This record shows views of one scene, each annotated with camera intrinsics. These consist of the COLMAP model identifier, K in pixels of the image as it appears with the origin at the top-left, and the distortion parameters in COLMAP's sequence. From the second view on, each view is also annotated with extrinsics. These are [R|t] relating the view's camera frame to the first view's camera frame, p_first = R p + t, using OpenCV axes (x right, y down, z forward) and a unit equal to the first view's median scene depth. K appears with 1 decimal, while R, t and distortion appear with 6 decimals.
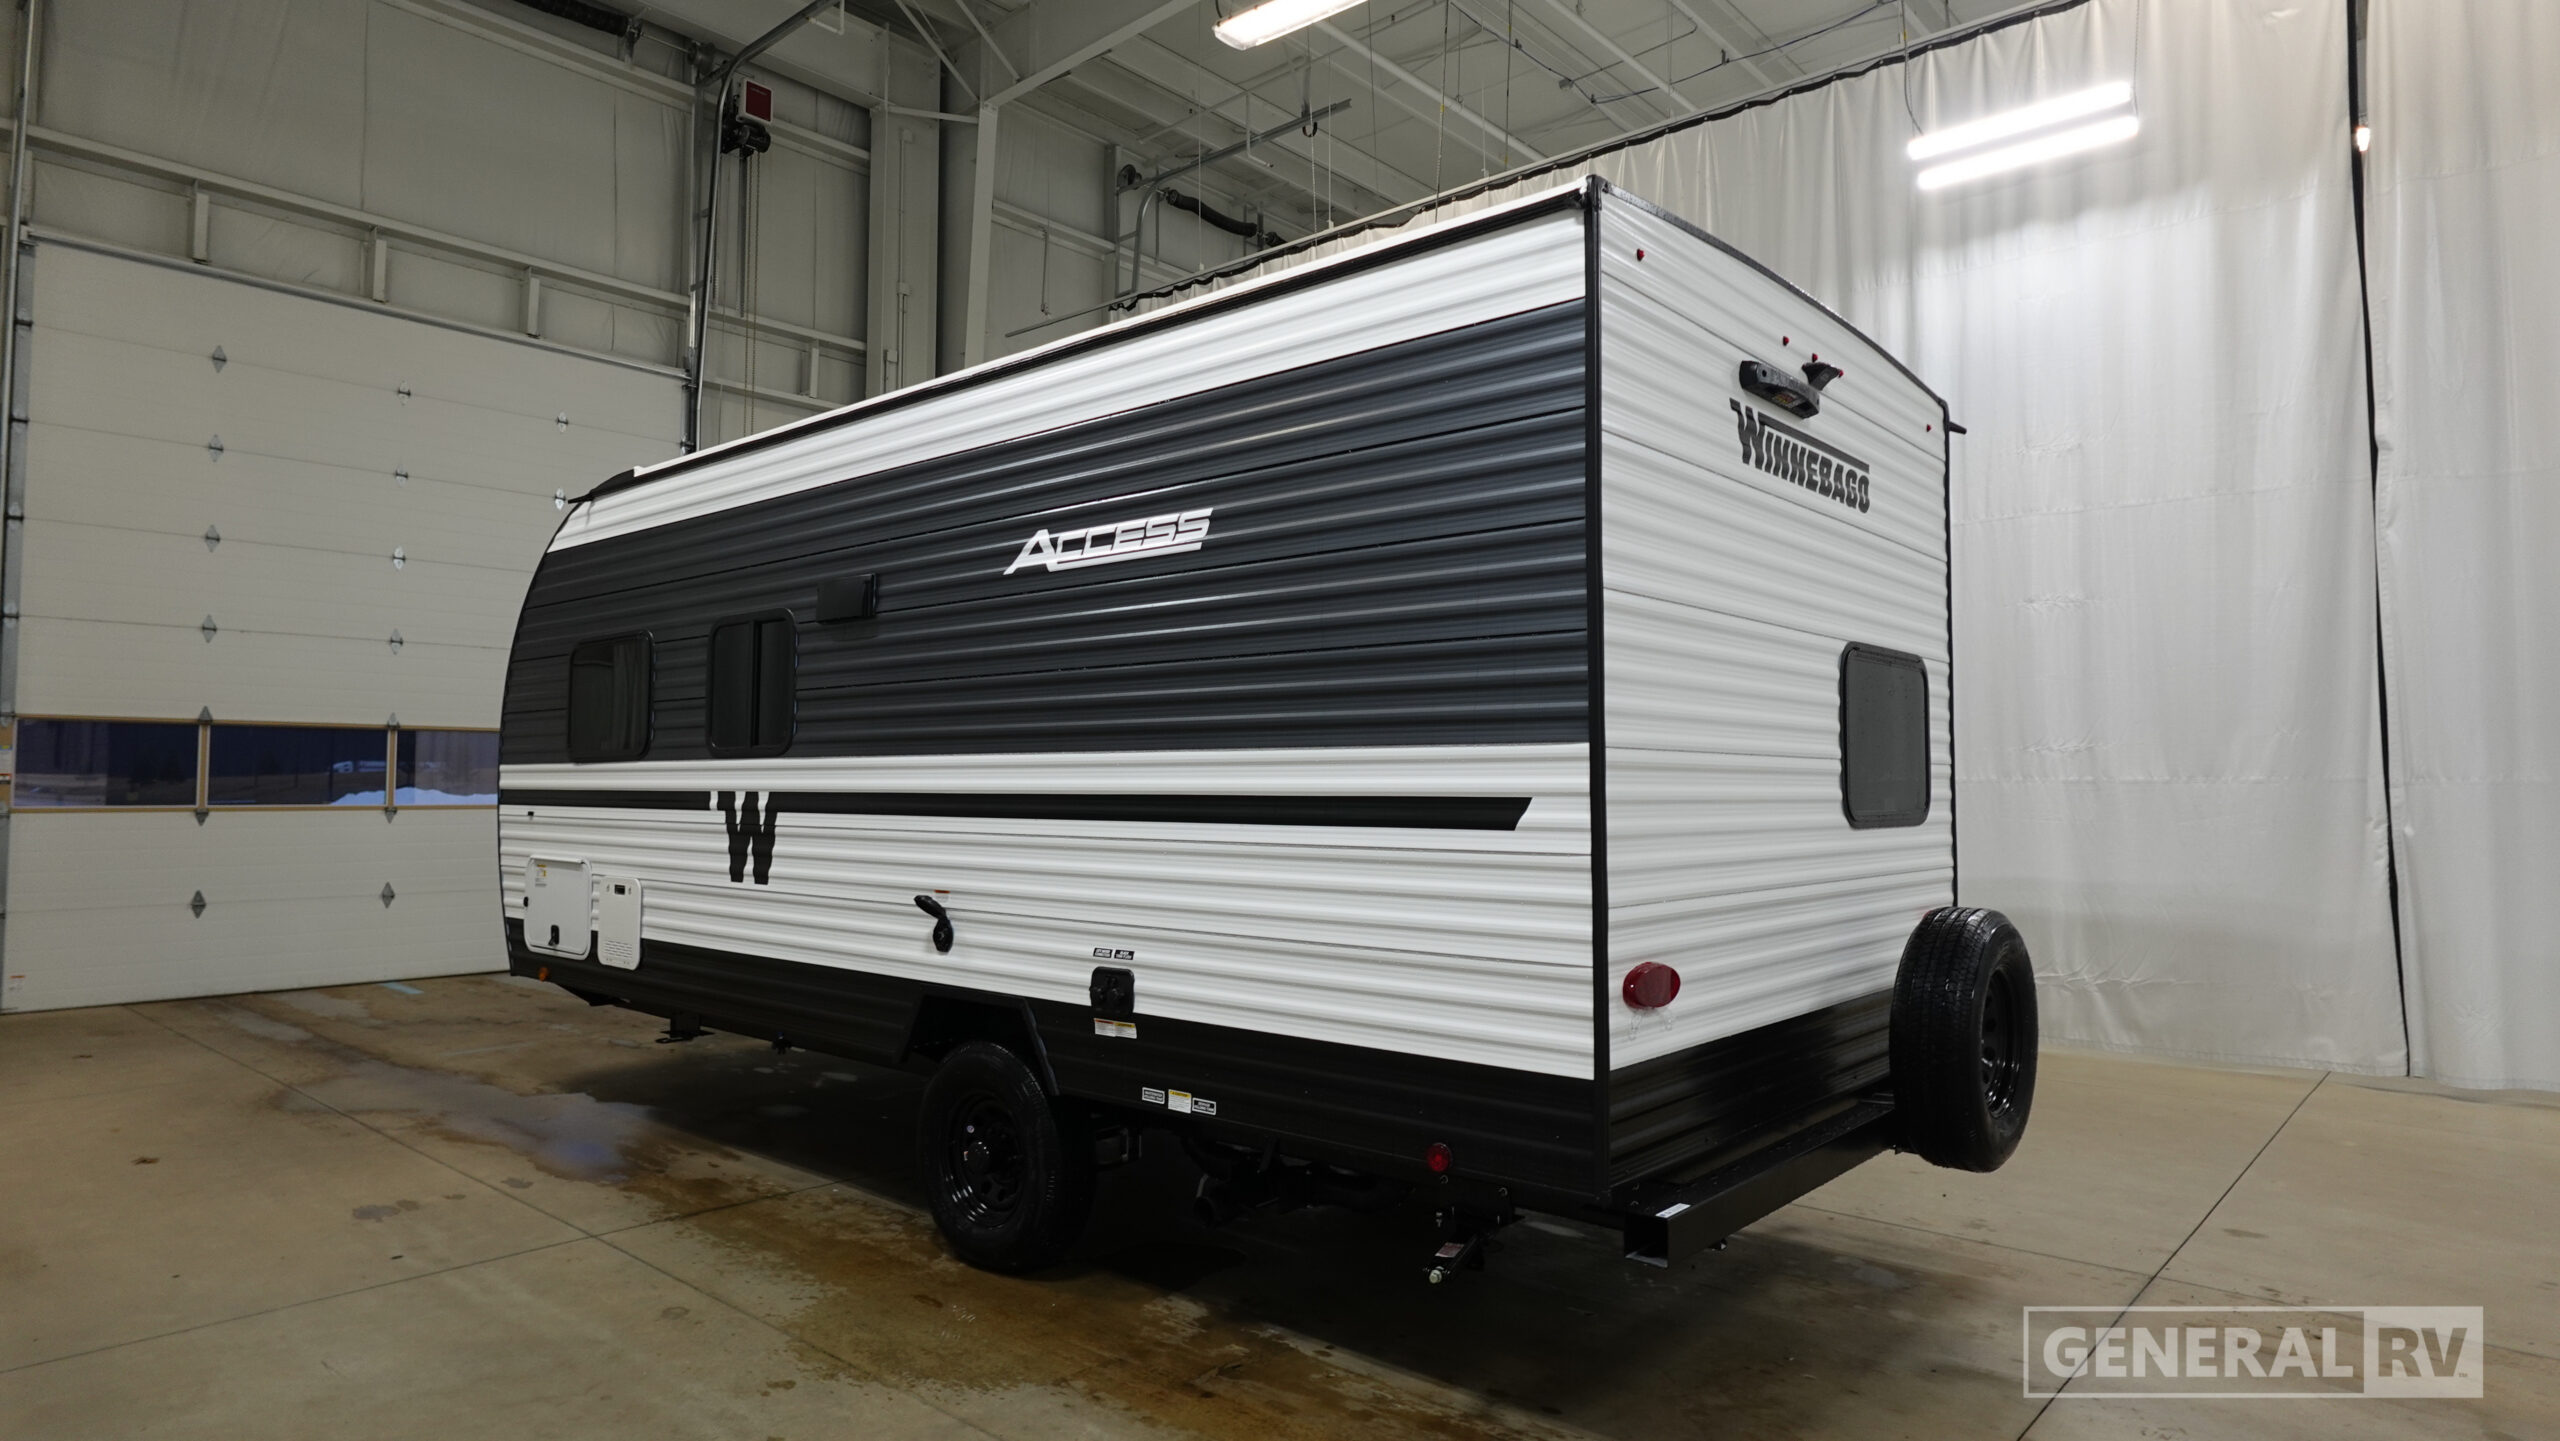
lens RADIAL K [[1442.7, 0, 1280.0], [0, 1442.7, 720.5], [0, 0, 1]] dist [-0.001933, -0.000063]
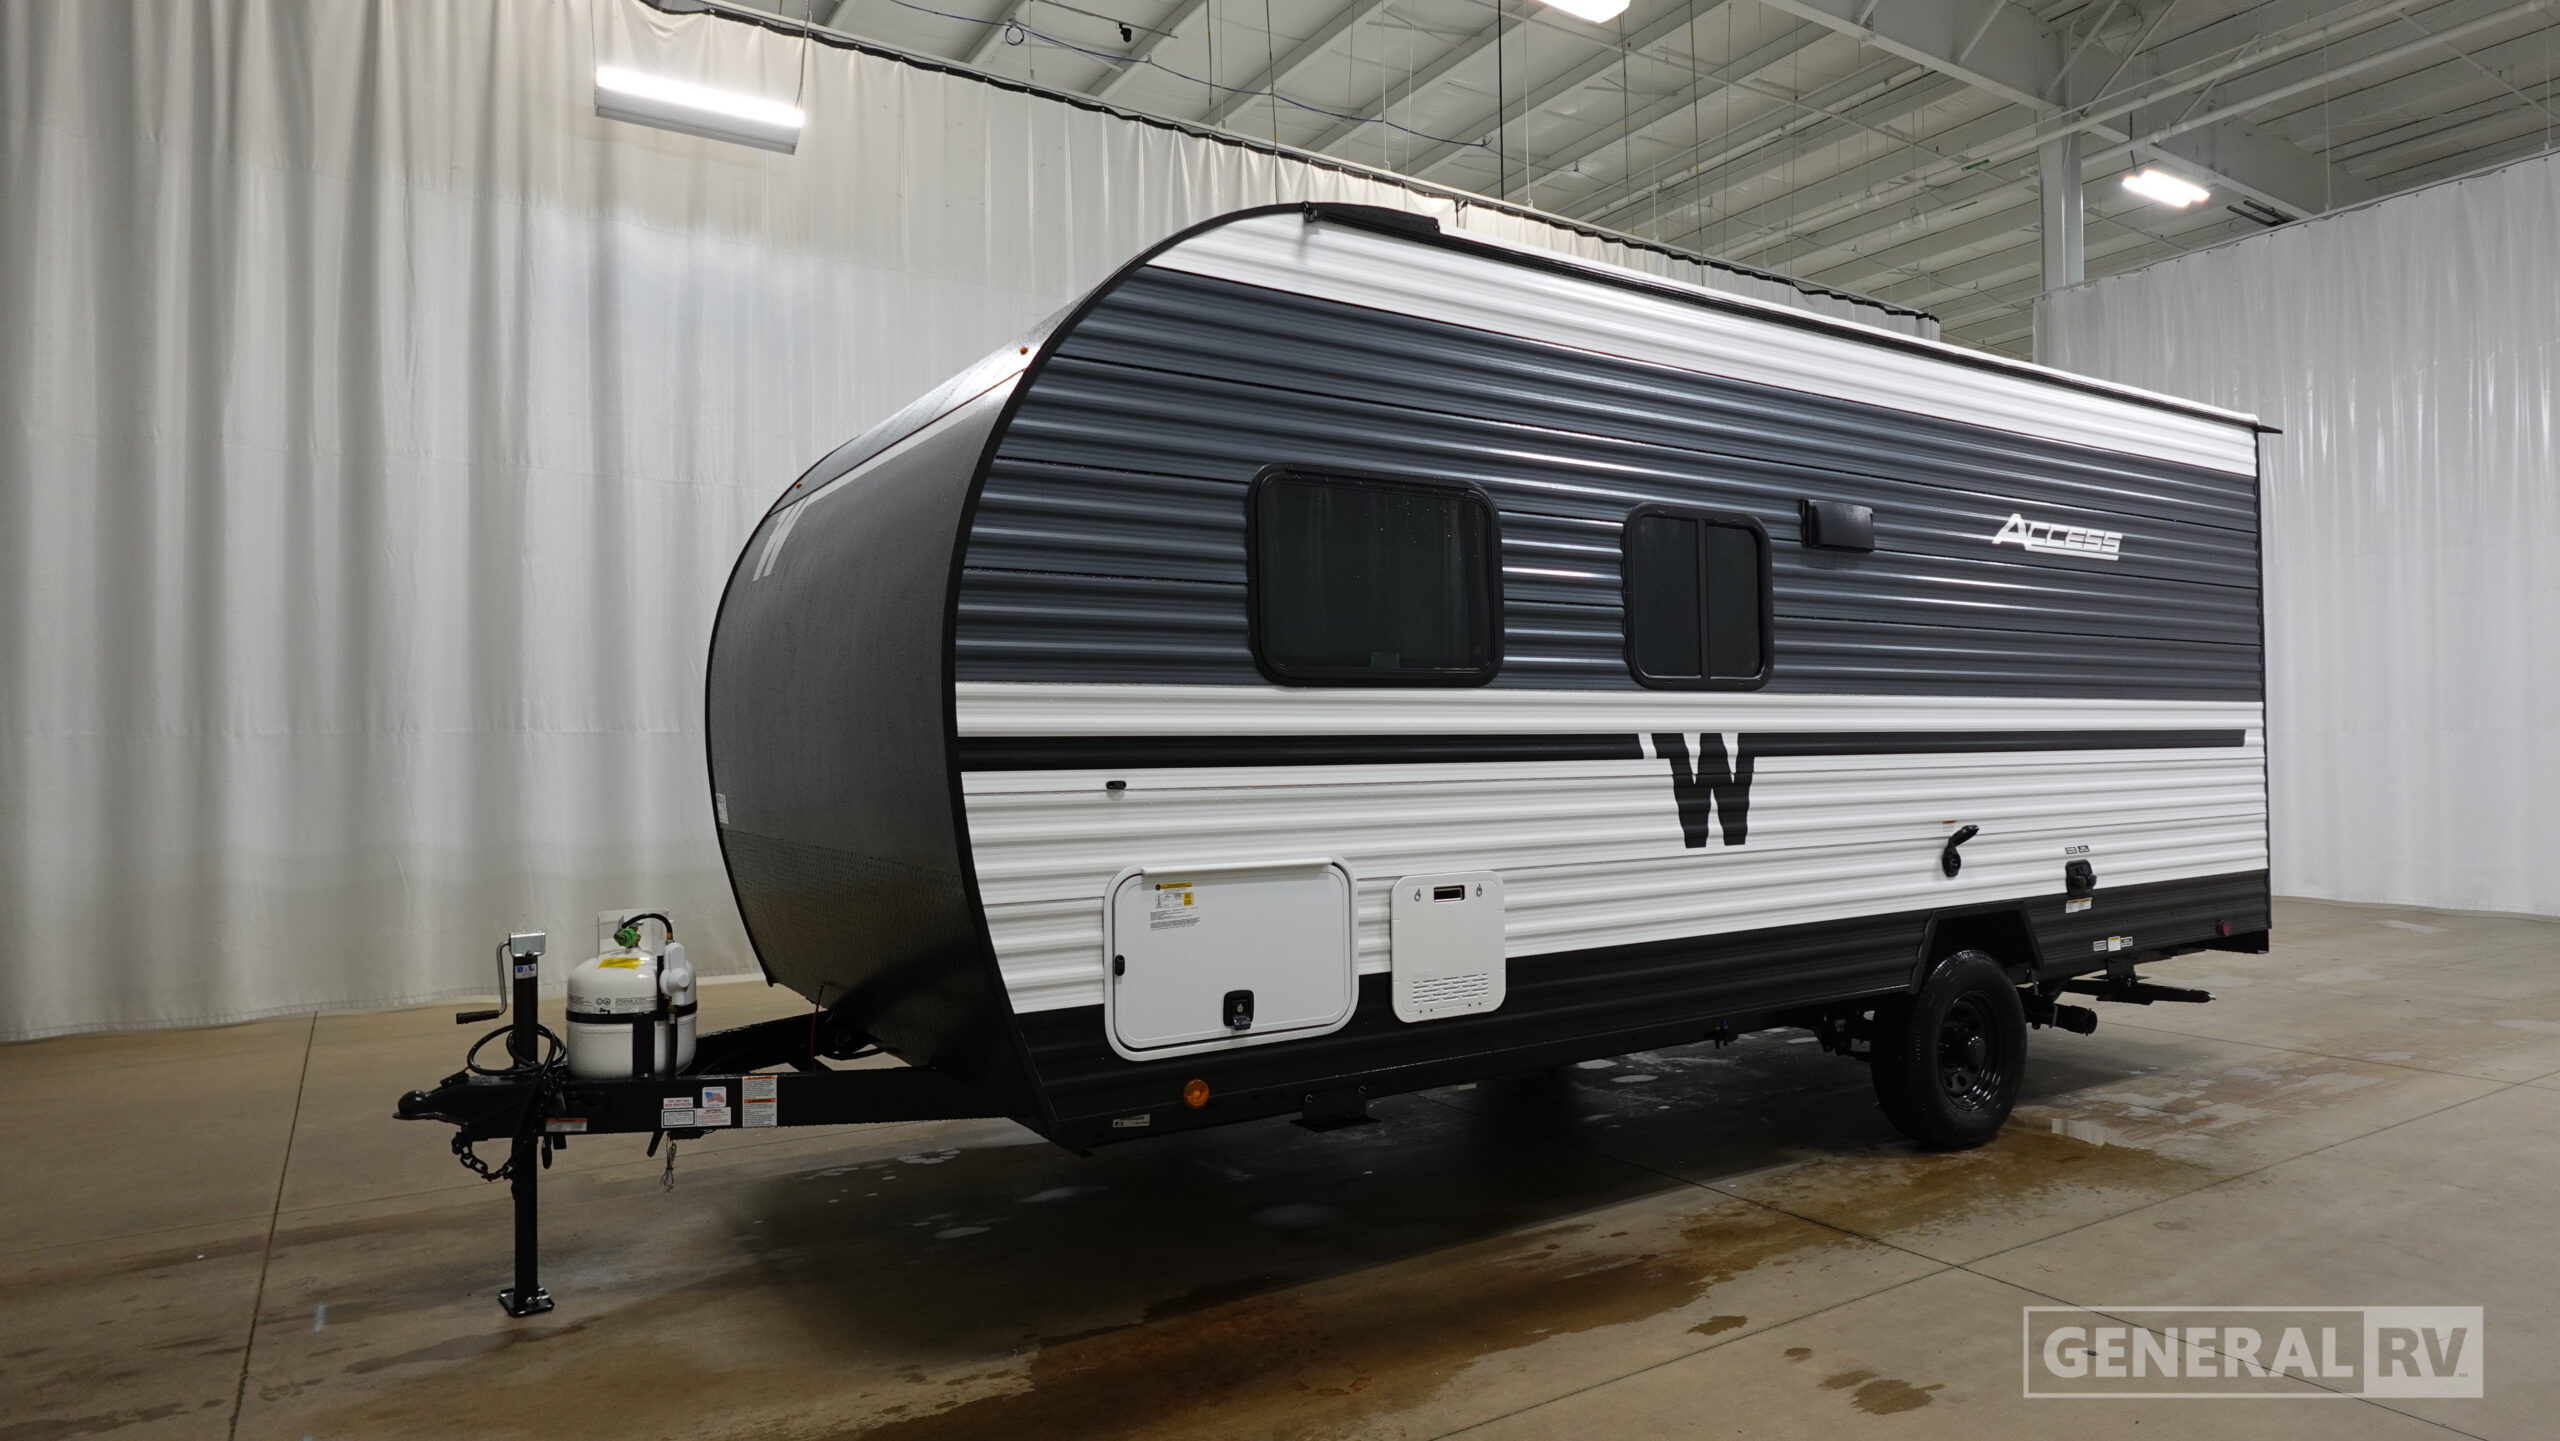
lens RADIAL K [[1464.3, 0, 1283.1], [0, 1464.3, 704.6], [0, 0, 1]] dist [0.001207, 0.001545]
pose [[0.274358, 0.015563, 0.961502, -1.406574], [-0.037692, 0.999275, -0.005419, 0.053809], [-0.960889, -0.034755, 0.274746, 1.158827]]
